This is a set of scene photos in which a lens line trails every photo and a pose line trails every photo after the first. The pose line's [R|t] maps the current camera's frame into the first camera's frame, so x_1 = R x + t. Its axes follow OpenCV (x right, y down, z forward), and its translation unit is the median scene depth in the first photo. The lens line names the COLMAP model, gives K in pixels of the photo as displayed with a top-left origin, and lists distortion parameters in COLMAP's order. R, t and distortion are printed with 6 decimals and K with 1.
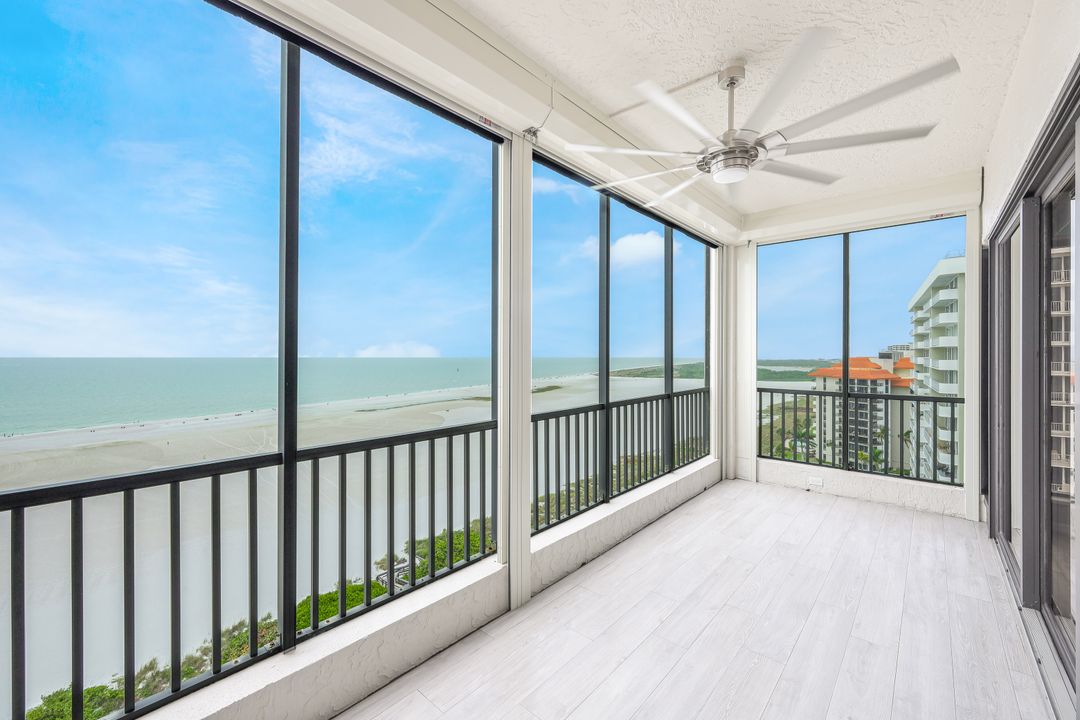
lens RADIAL K [[433.2, 0, 535.5], [0, 433.2, 355.3], [0, 0, 1]] dist [-0.001392, 0.000117]
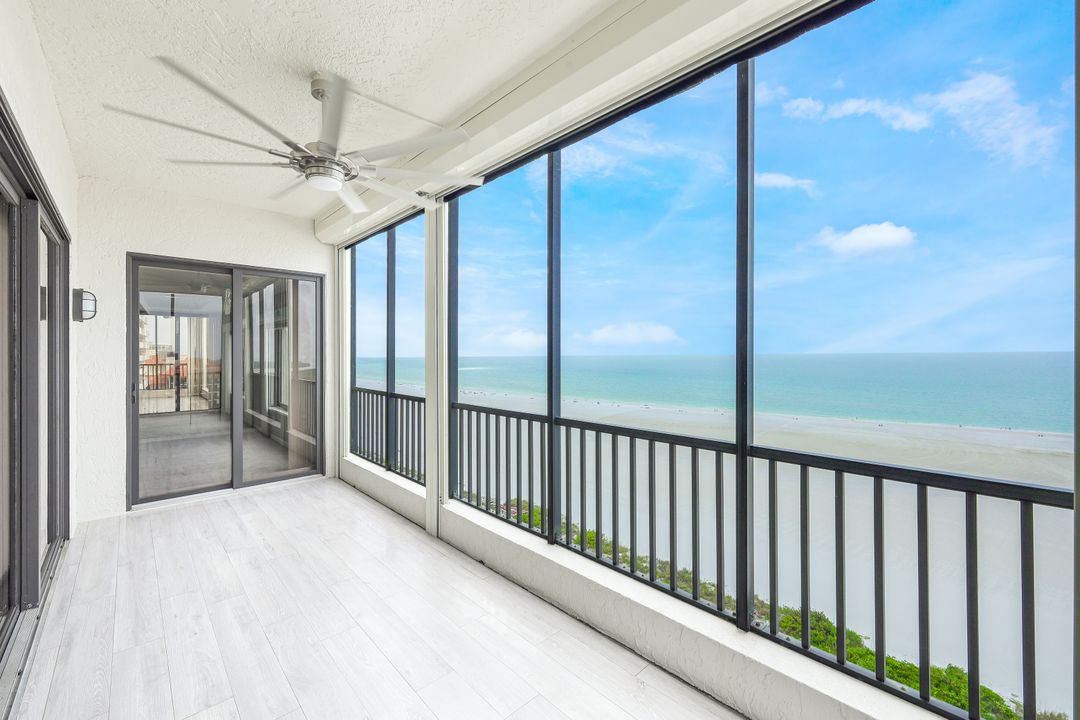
lens RADIAL K [[421.9, 0, 527.5], [0, 421.9, 352.2], [0, 0, 1]] dist [0.000412, 0.000373]
pose [[-0.076672, -0.002214, -0.997054, 0.723242], [0.000241, 0.999997, -0.002239, -0.003226], [0.997056, -0.000412, -0.076672, 0.788597]]
